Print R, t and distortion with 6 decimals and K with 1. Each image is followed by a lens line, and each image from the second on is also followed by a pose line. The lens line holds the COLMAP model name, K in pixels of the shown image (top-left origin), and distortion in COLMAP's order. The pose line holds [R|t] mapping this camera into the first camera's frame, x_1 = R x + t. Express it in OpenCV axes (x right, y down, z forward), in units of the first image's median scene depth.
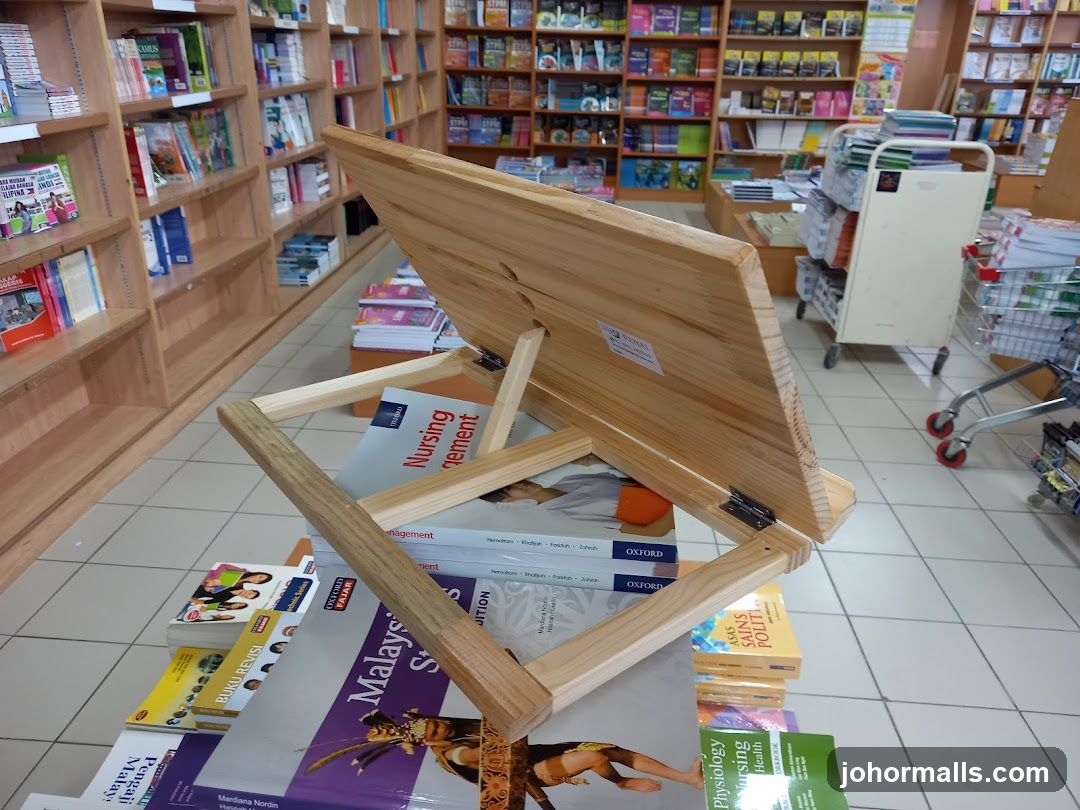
lens RADIAL K [[800.7, 0, 547.3], [0, 800.7, 404.6], [0, 0, 1]] dist [0.045979, -0.031816]
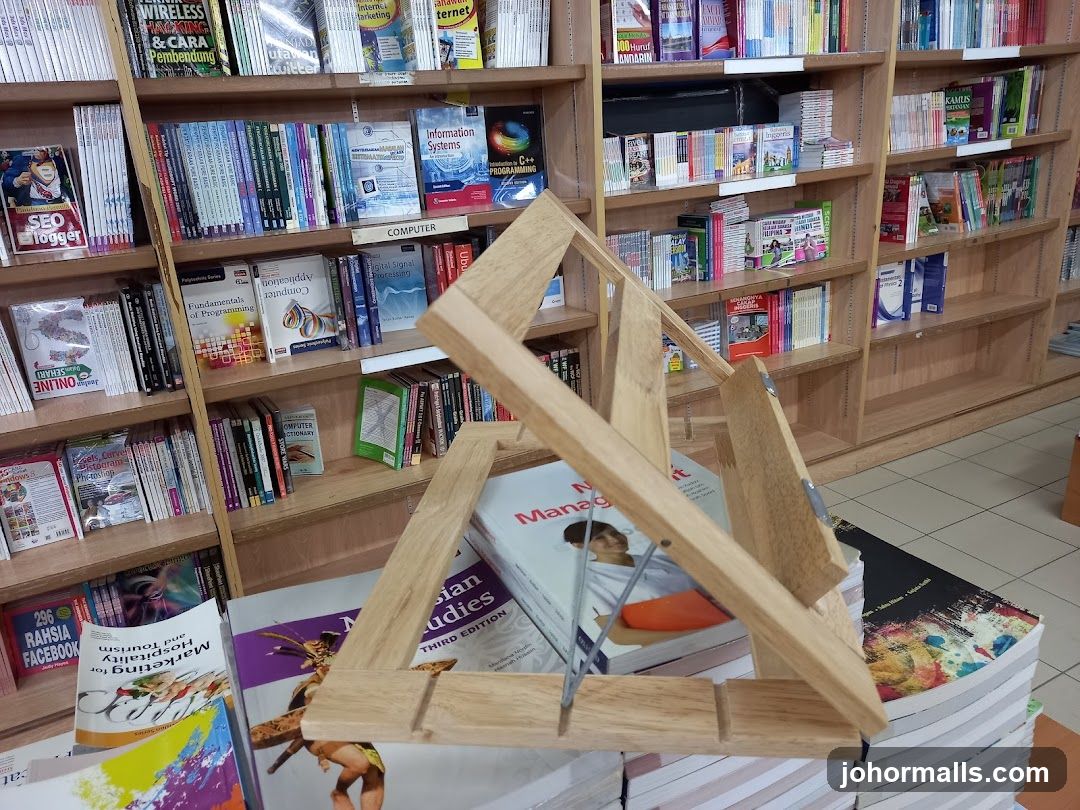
lens RADIAL K [[800.7, 0, 533.7], [0, 800.7, 404.5], [0, 0, 1]] dist [0.045979, -0.031816]
pose [[0.522637, 0.230697, -0.820750, 0.160135], [-0.279056, 0.955953, 0.091002, -0.026815], [0.805592, 0.181474, 0.563993, 0.091531]]
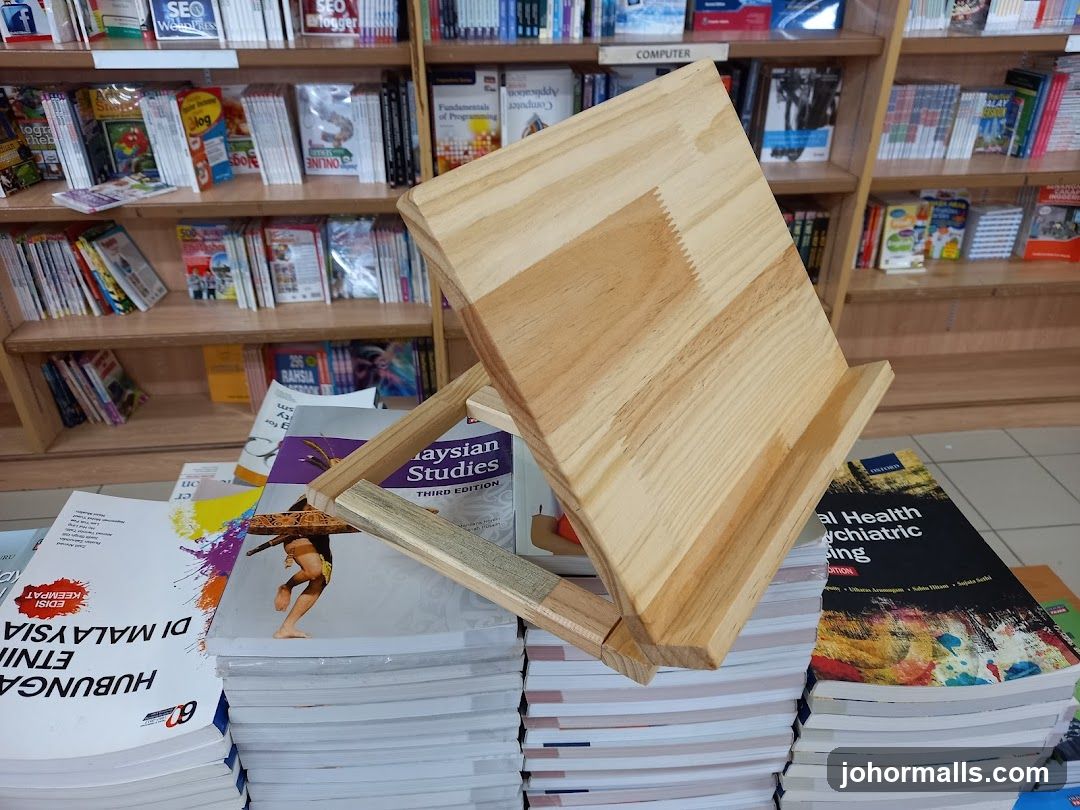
lens RADIAL K [[800.7, 0, 531.8], [0, 800.7, 408.5], [0, 0, 1]] dist [0.045979, -0.031816]
pose [[0.154258, 0.498215, -0.853221, 0.181541], [-0.400660, 0.820911, 0.406911, -0.069682], [0.903148, 0.279082, 0.326246, 0.146819]]
